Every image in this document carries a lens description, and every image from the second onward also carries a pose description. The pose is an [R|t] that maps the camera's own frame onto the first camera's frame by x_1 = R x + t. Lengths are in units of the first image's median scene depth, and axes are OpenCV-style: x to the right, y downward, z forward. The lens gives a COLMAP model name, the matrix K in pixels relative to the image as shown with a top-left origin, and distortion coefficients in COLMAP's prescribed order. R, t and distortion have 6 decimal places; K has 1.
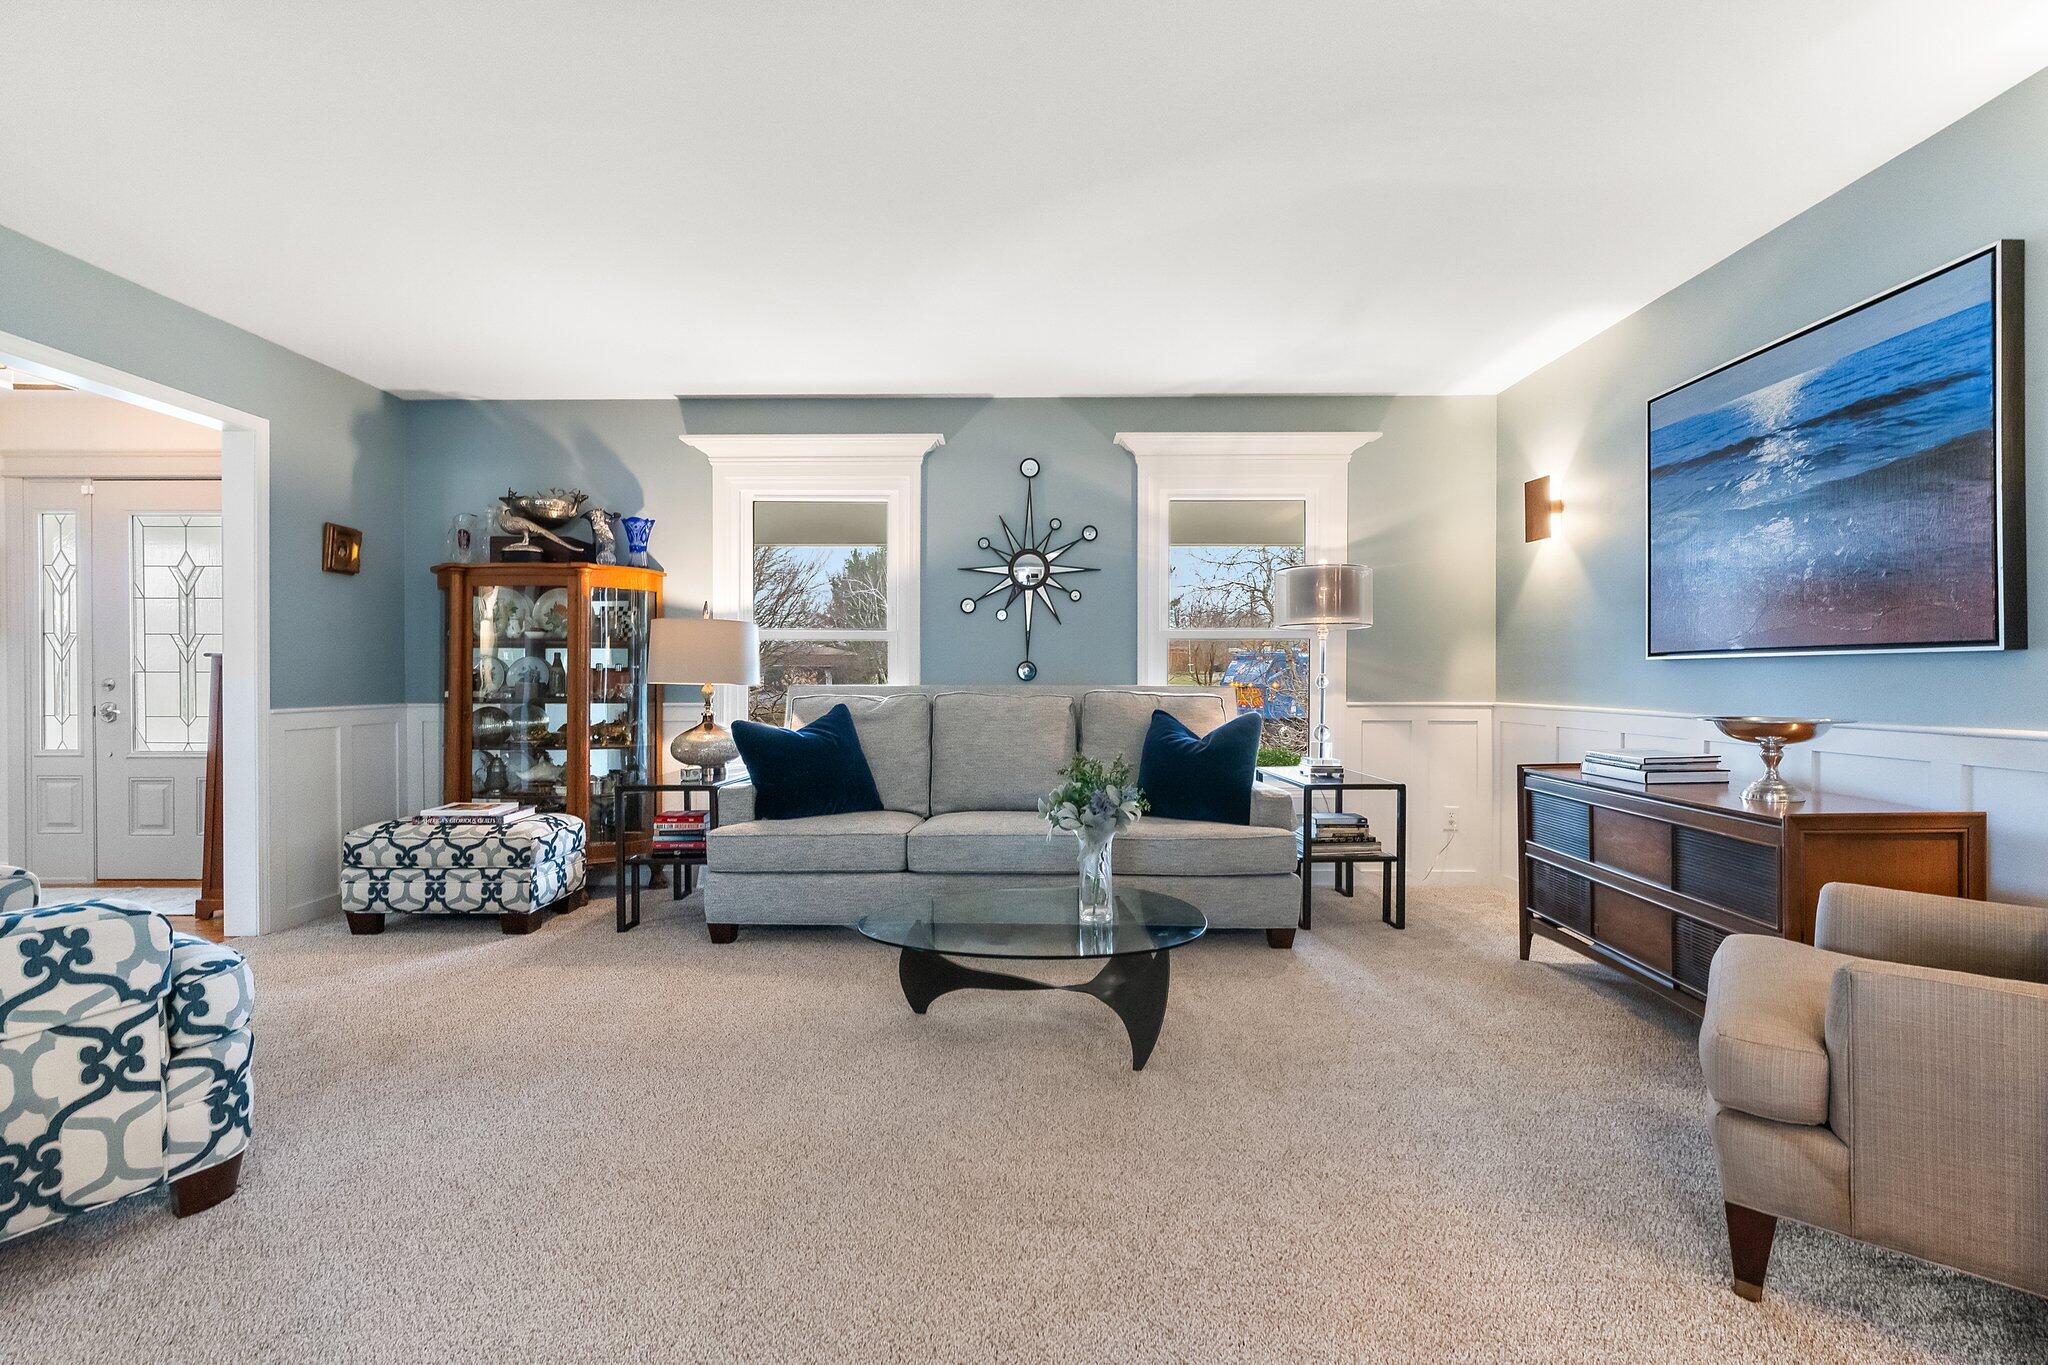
lens RADIAL K [[925.1, 0, 1024.0], [0, 925.1, 682.5], [0, 0, 1]] dist [-0.002917, -0.000809]
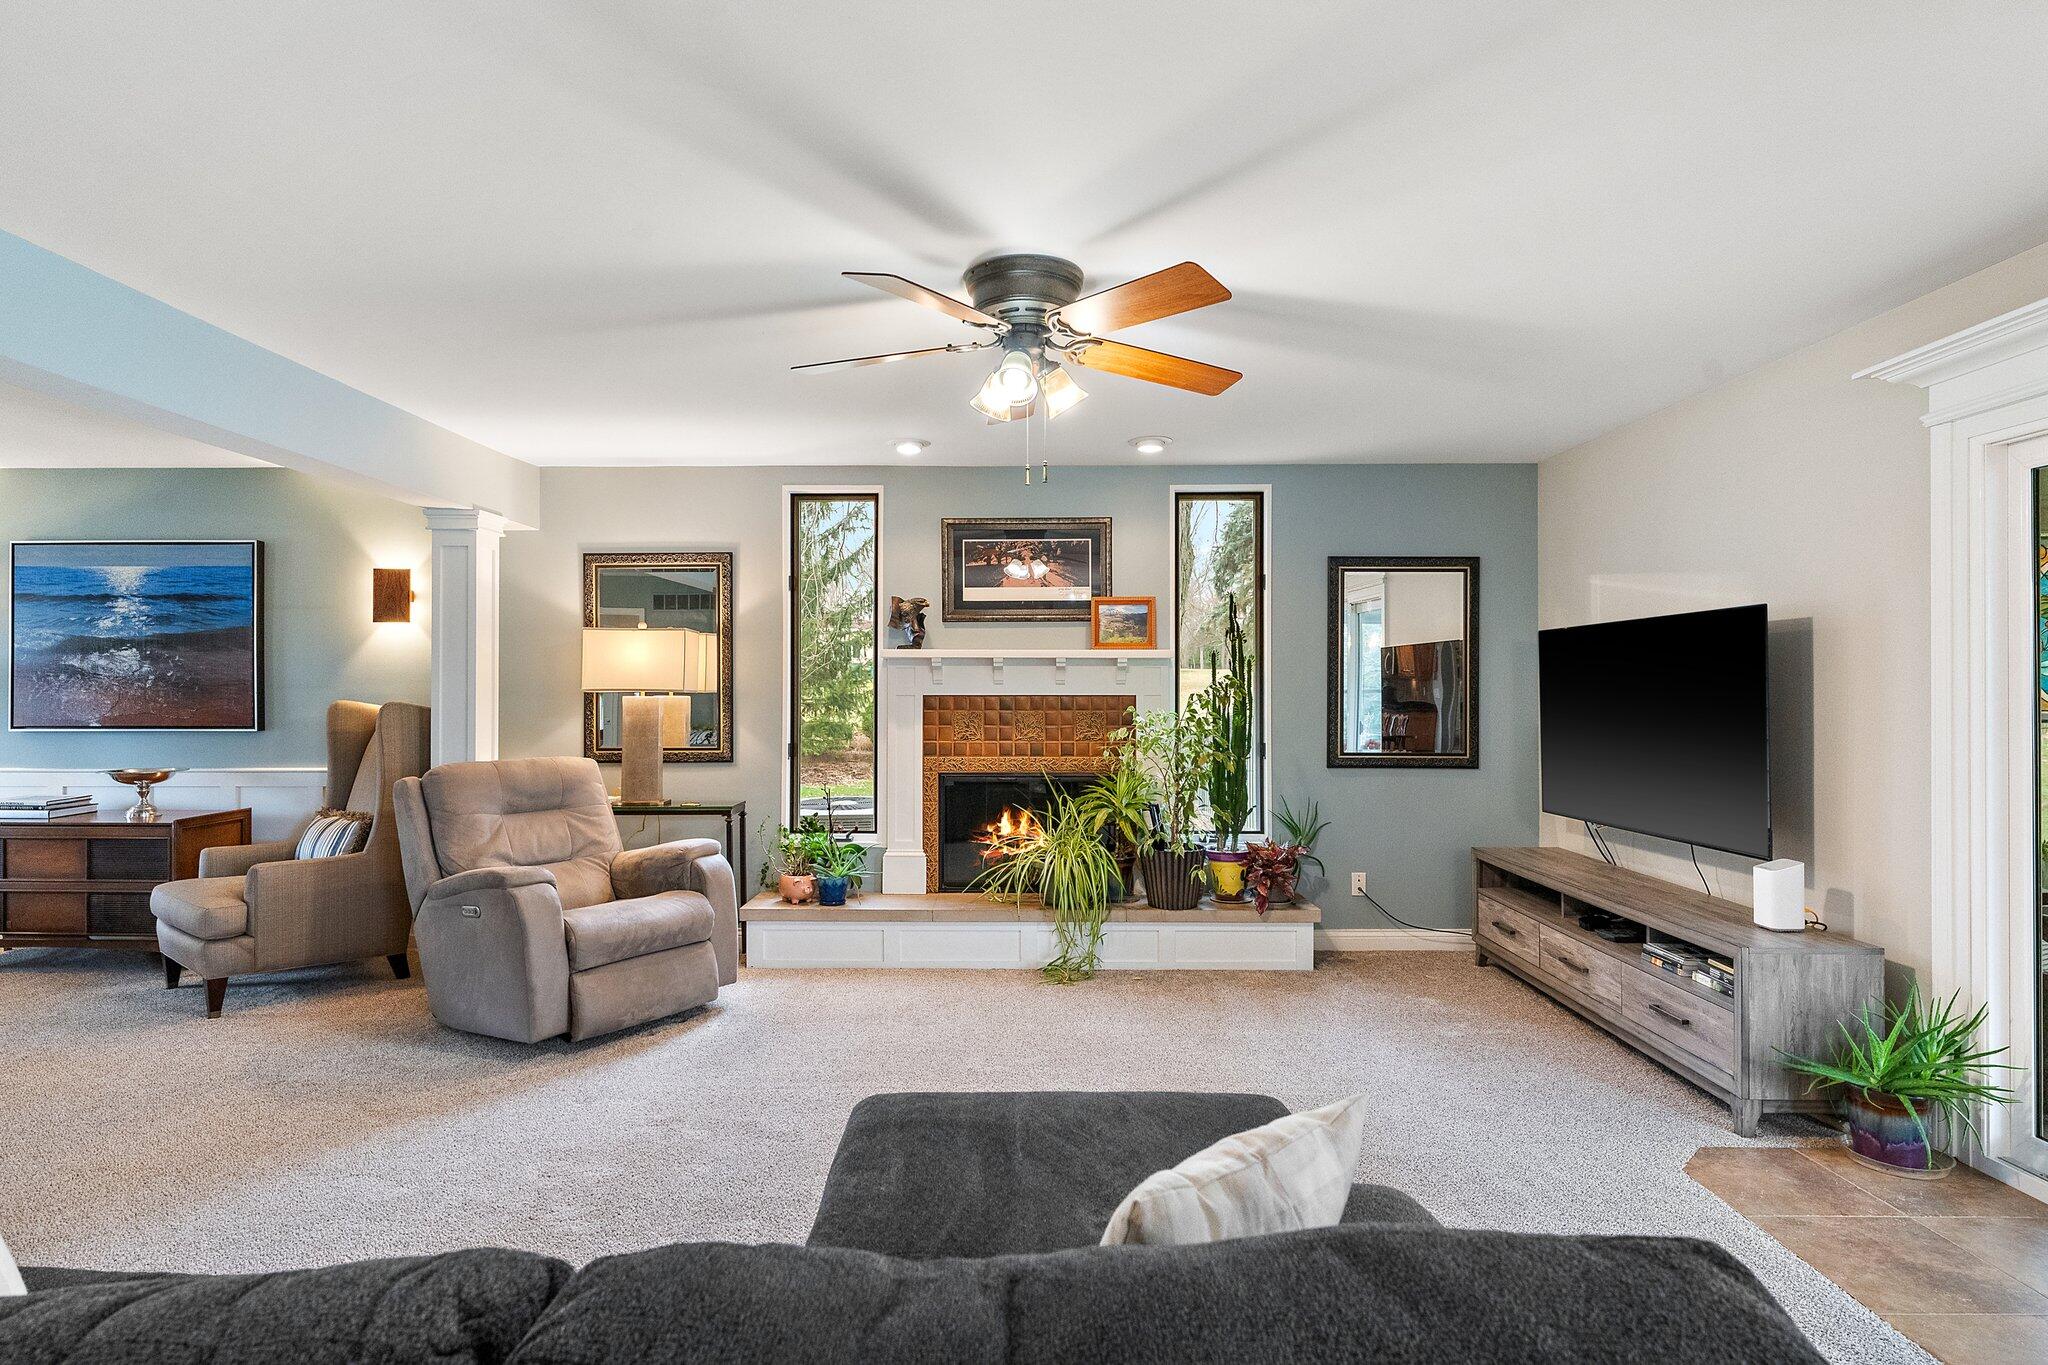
lens RADIAL K [[1055.4, 0, 1024.0], [0, 1055.4, 682.5], [0, 0, 1]] dist [0.001306, -0.000072]
pose [[-0.005204, 0.008447, 0.999951, -1.197380], [0.004263, 0.999955, -0.008425, -0.102592], [-0.999977, 0.004219, -0.005239, -0.659118]]
